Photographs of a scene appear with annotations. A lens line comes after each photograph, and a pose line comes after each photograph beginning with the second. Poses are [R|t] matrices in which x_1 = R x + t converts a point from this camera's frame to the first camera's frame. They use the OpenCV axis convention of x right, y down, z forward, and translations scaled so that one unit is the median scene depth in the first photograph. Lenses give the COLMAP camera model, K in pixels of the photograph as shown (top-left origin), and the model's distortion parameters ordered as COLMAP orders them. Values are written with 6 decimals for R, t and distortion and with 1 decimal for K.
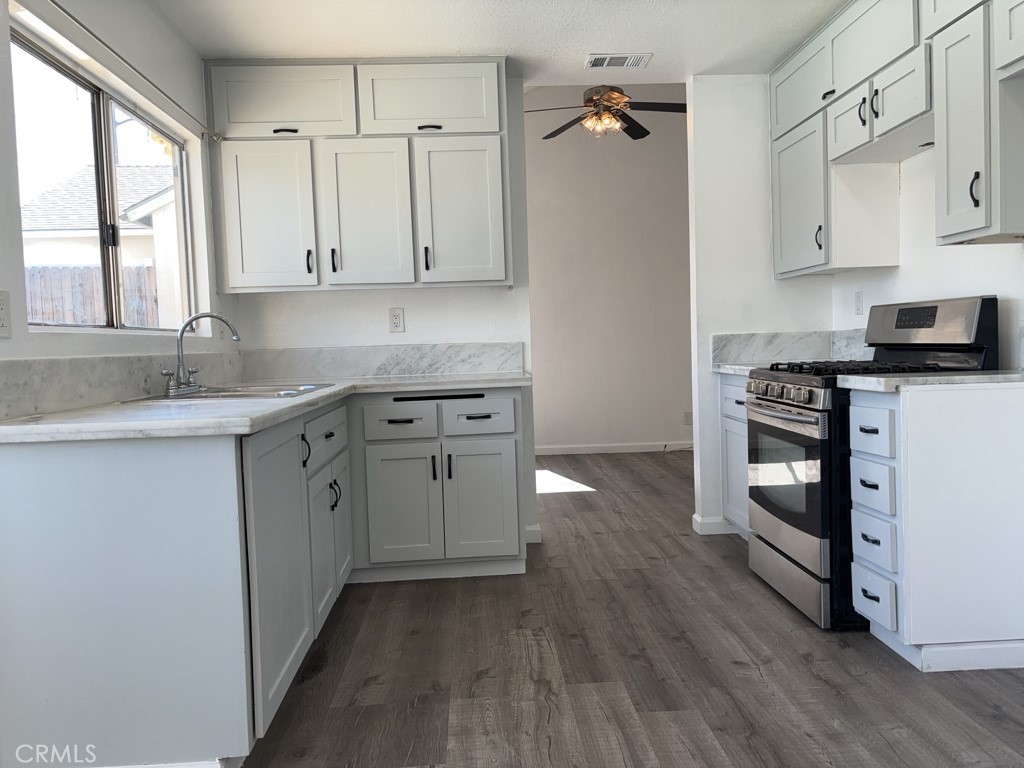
lens RADIAL K [[773.4, 0, 513.2], [0, 773.4, 376.7], [0, 0, 1]] dist [0.001975, 0.005285]
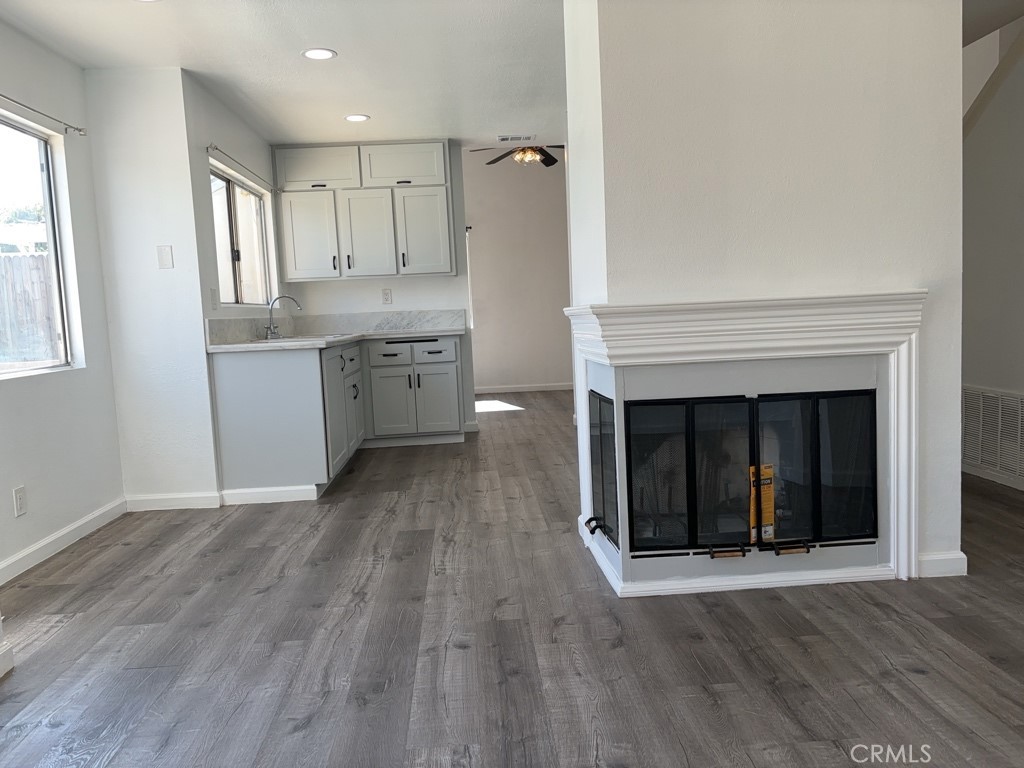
lens RADIAL K [[773.4, 0, 512.6], [0, 773.4, 390.3], [0, 0, 1]] dist [0.001975, 0.005285]
pose [[0.999899, -0.012706, 0.006345, 0.115221], [0.012324, 0.998294, 0.057073, 0.039283], [-0.007059, -0.056989, 0.998350, -0.726718]]
